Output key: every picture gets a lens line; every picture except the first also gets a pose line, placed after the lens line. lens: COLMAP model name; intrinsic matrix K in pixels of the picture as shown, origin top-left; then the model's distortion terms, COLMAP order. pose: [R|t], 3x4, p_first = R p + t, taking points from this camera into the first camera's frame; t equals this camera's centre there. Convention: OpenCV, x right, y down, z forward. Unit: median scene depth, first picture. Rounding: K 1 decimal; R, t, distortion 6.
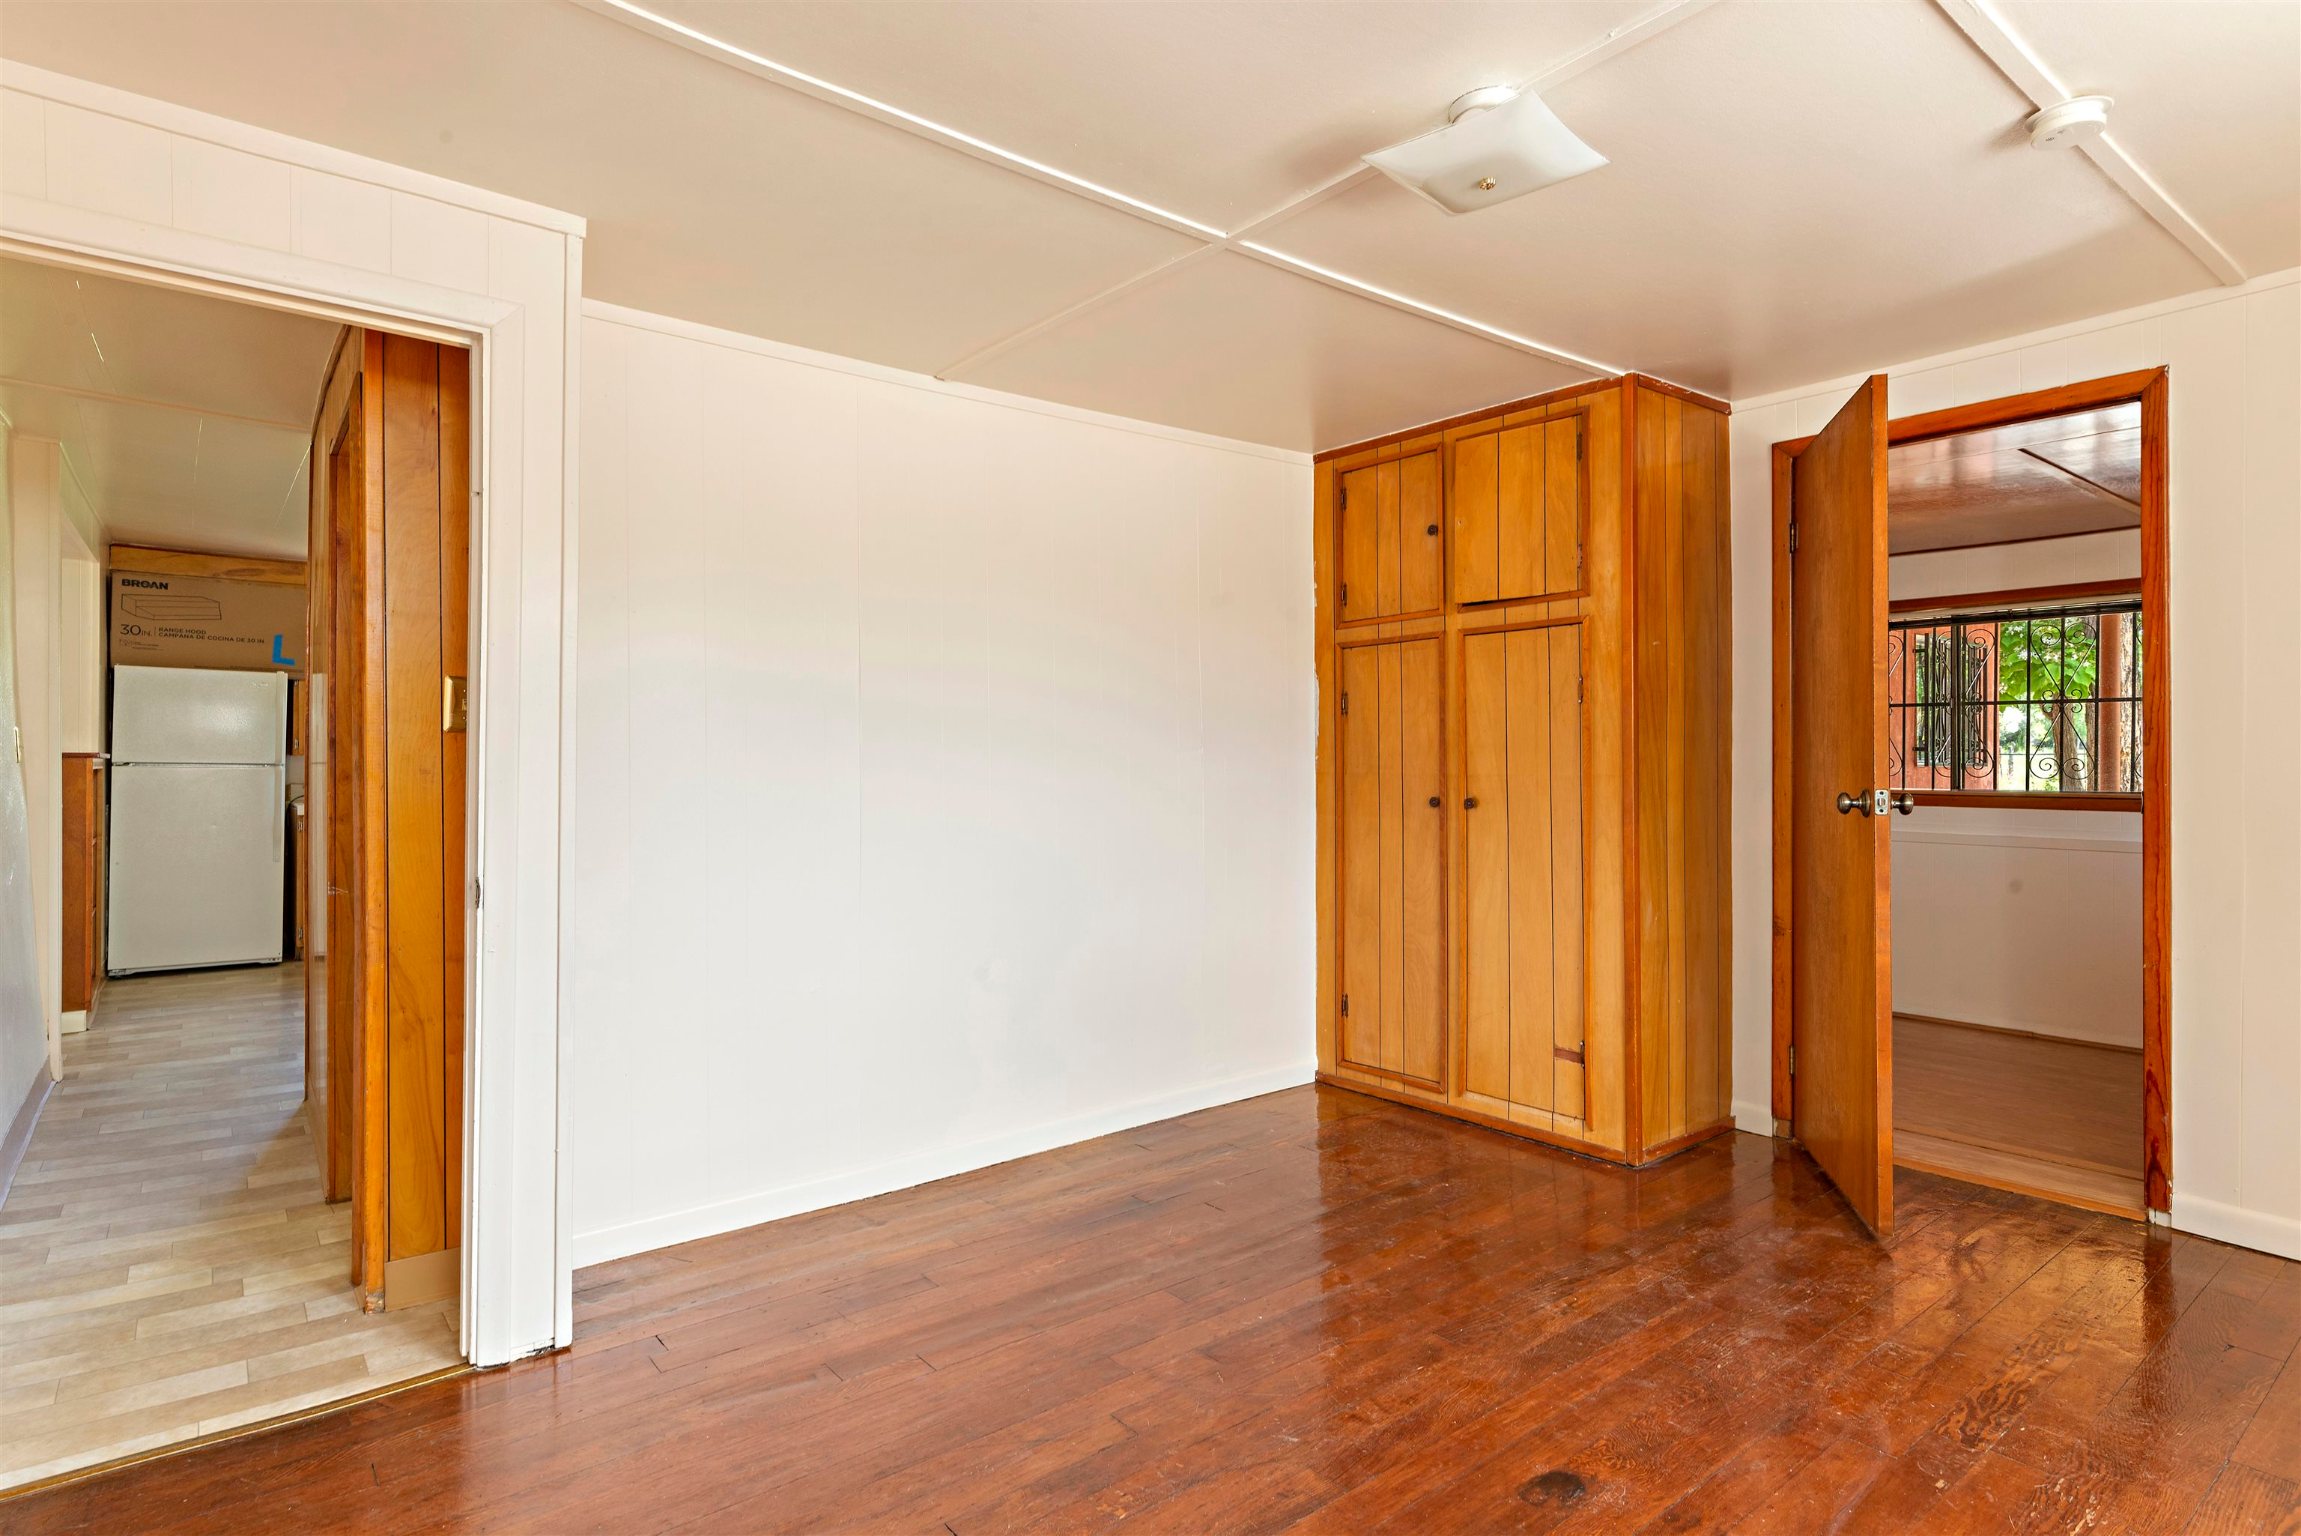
lens RADIAL K [[1215.9, 0, 1156.6], [0, 1215.9, 754.6], [0, 0, 1]] dist [-0.000396, 0.000345]
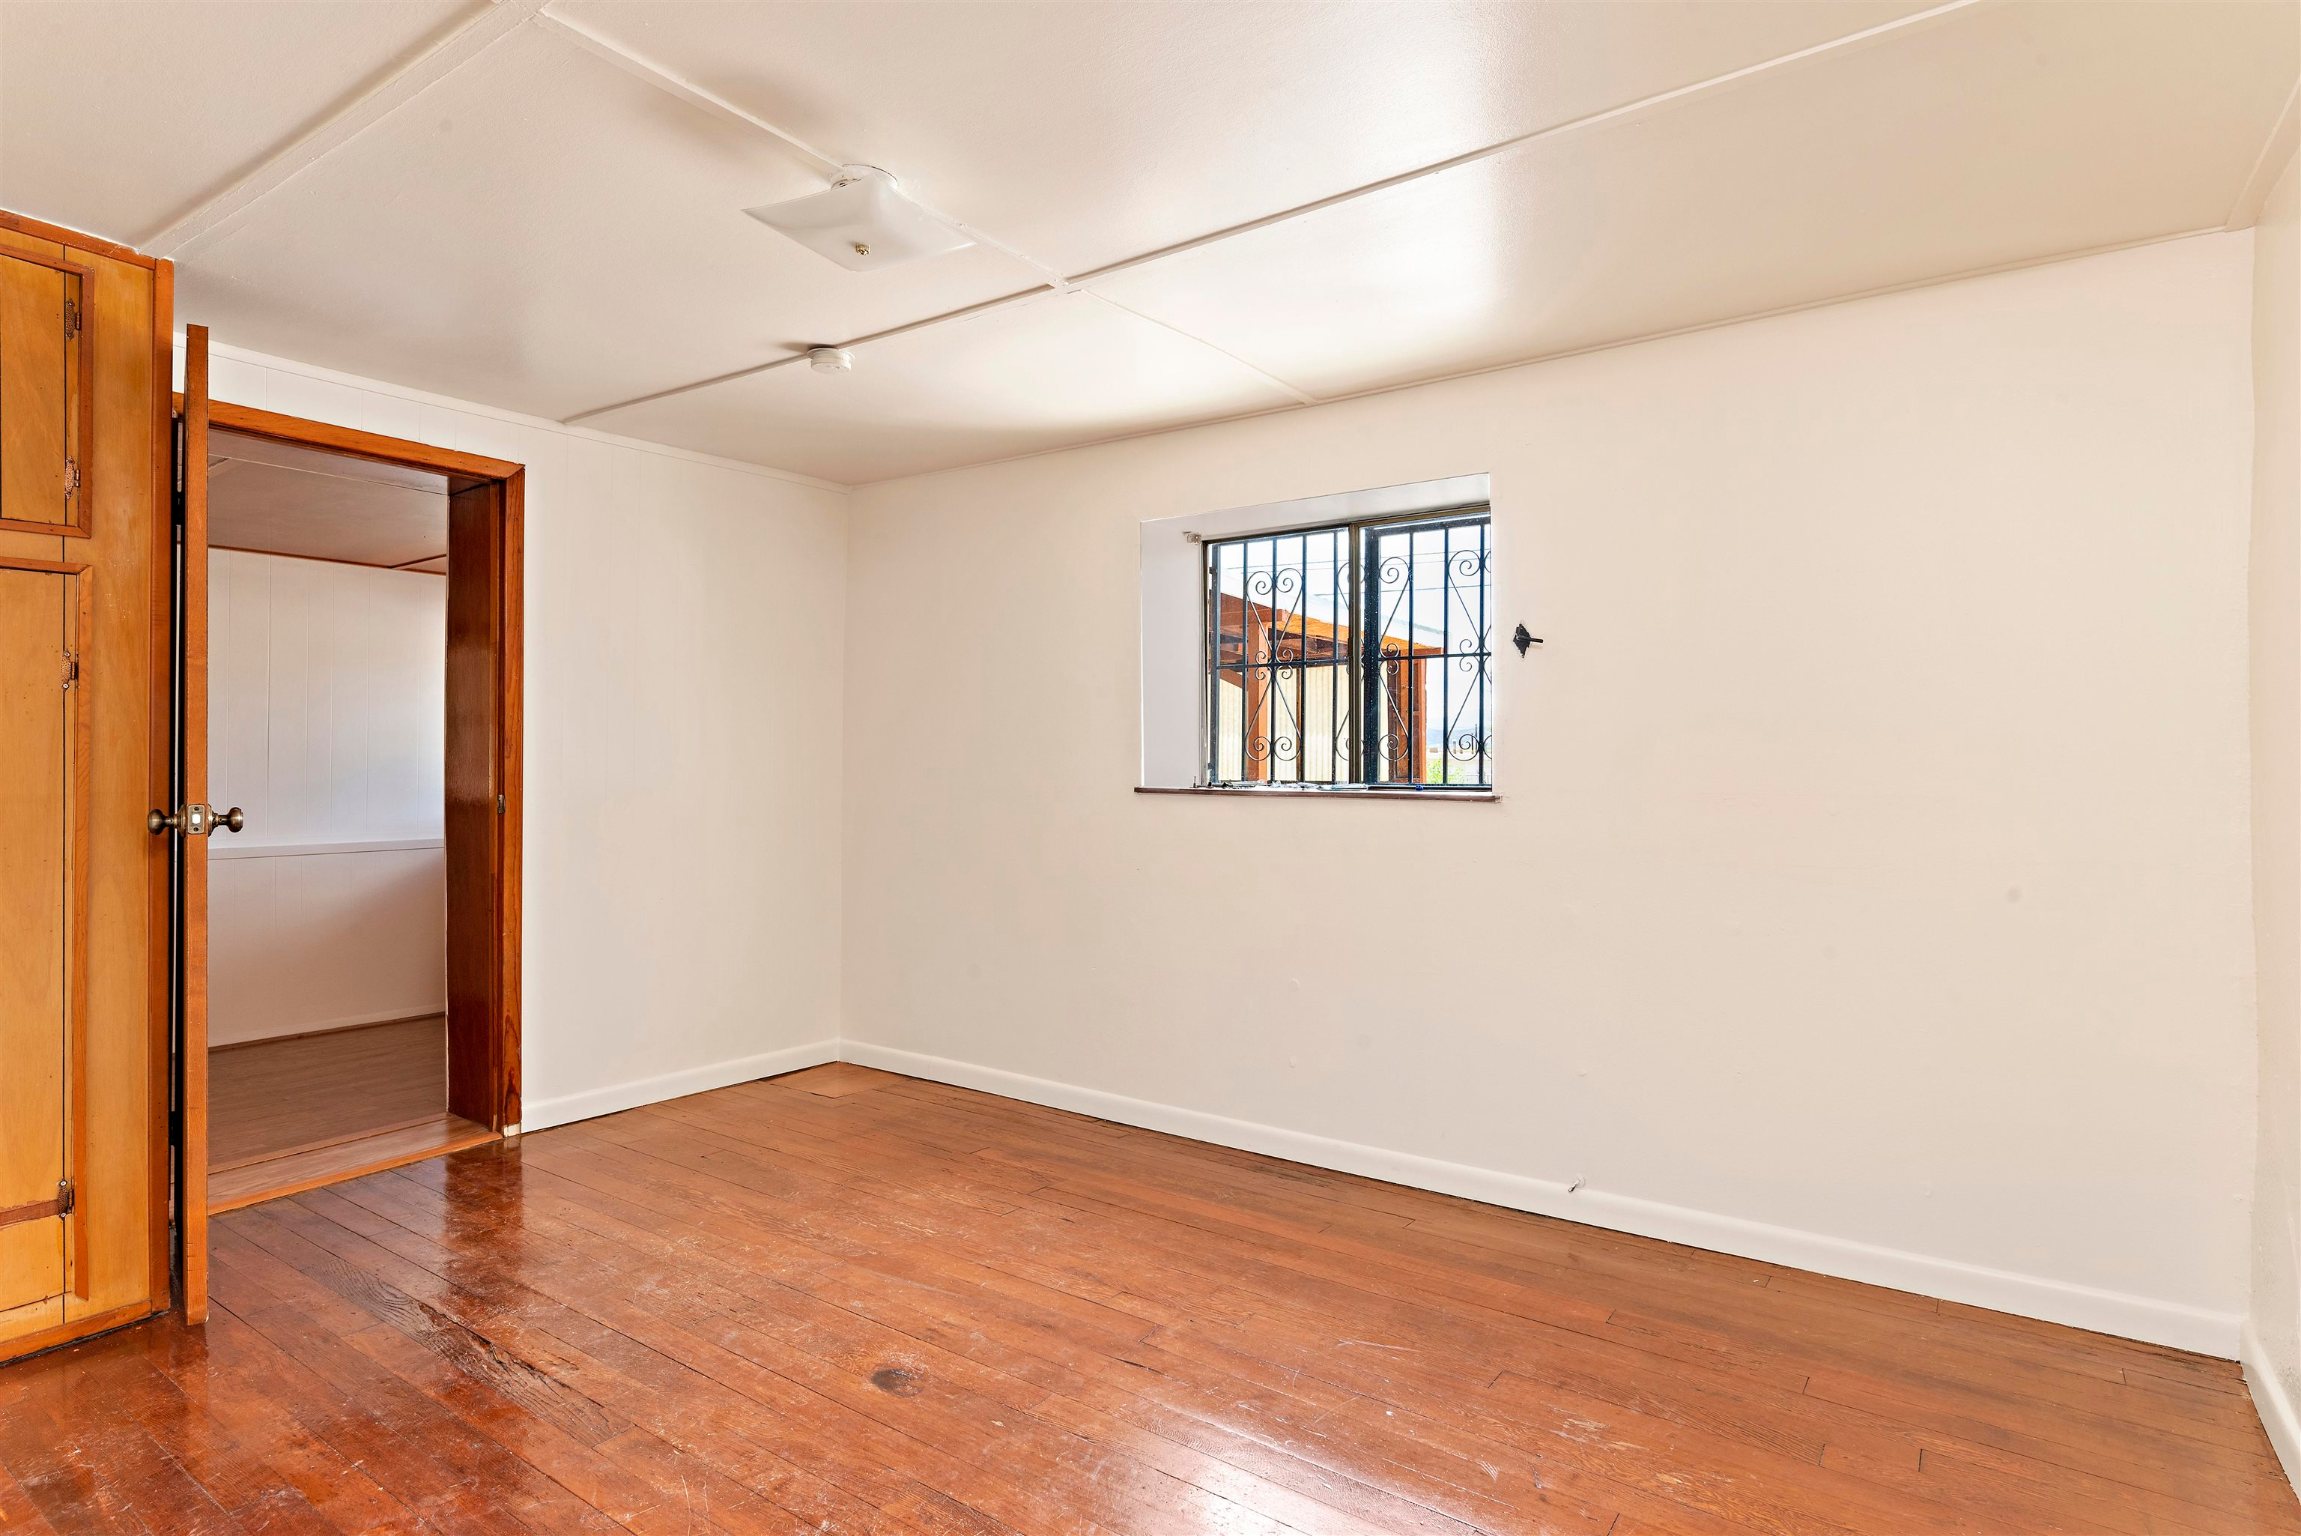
lens RADIAL K [[1185.8, 0, 1147.3], [0, 1185.8, 764.5], [0, 0, 1]] dist [0.000162, -0.000467]
pose [[-0.285336, 0.005695, 0.958411, -0.511579], [-0.000729, 0.999981, -0.006159, 0.004136], [-0.958427, -0.002456, -0.285326, 0.654978]]
